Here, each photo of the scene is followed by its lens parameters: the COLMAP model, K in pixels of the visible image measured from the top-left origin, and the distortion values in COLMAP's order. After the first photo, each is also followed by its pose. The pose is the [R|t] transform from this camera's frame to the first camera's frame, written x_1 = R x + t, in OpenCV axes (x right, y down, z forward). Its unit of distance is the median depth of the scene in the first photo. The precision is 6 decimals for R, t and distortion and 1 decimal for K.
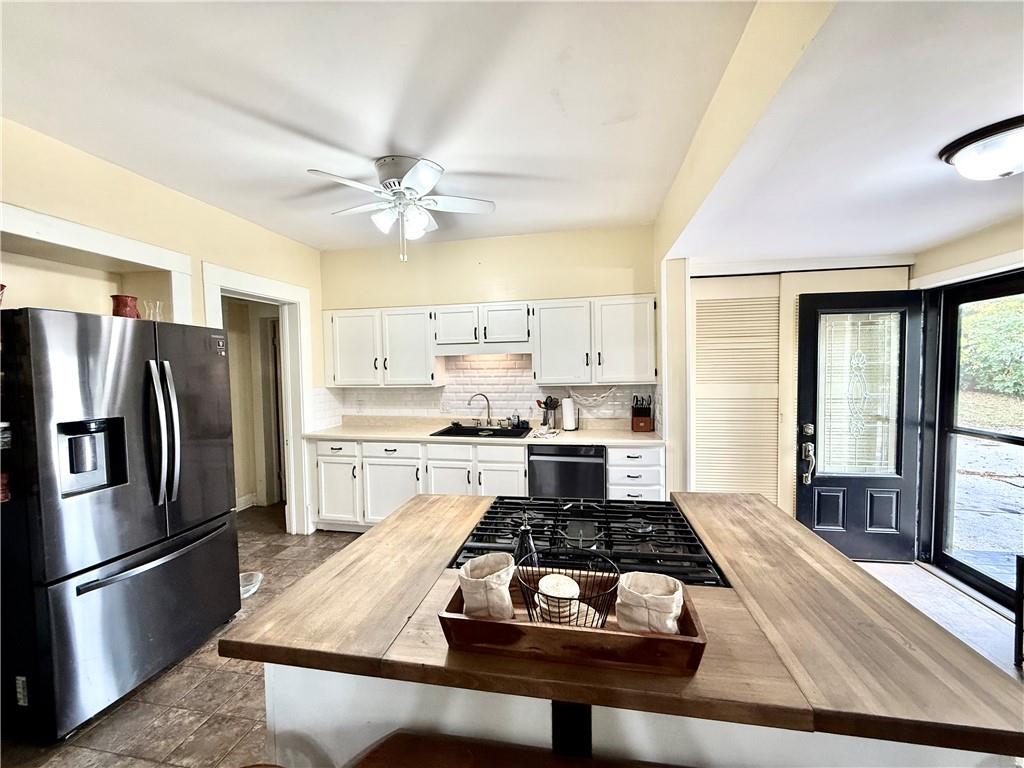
lens RADIAL K [[413.0, 0, 514.8], [0, 413.0, 387.3], [0, 0, 1]] dist [-0.002963, 0.001183]
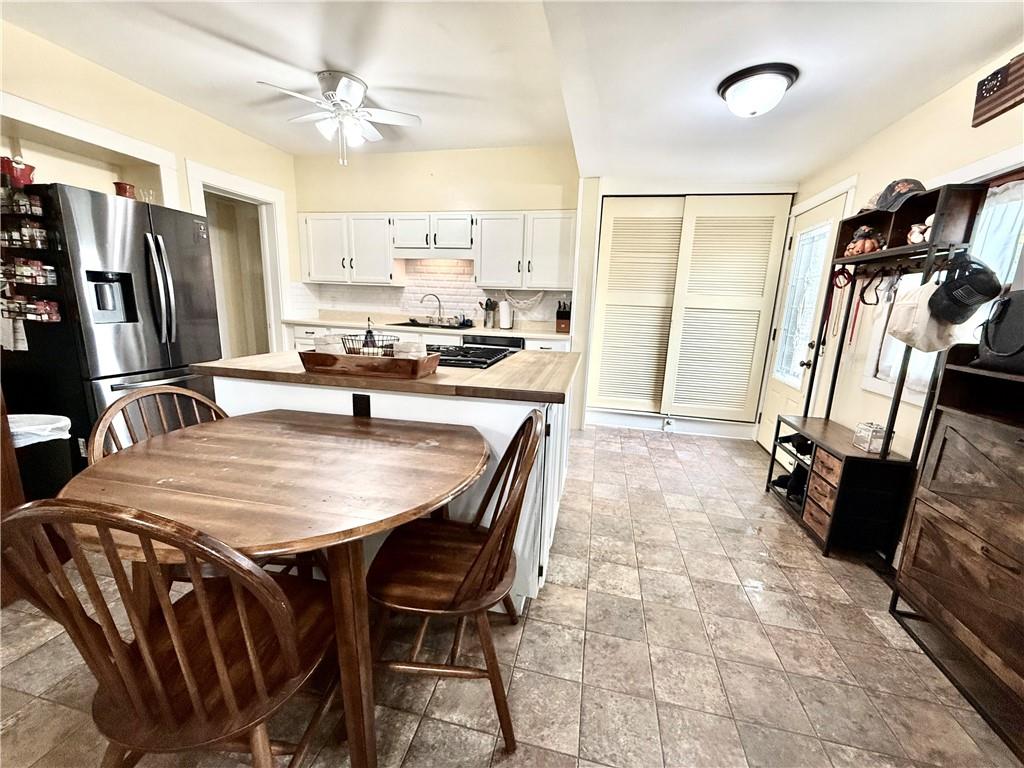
lens RADIAL K [[413.0, 0, 513.1], [0, 413.0, 387.2], [0, 0, 1]] dist [-0.002963, 0.001183]
pose [[0.998036, 0.059975, -0.018102, 0.265124], [-0.056313, 0.985468, 0.160254, 0.109351], [0.027451, -0.158920, 0.986910, -0.274936]]
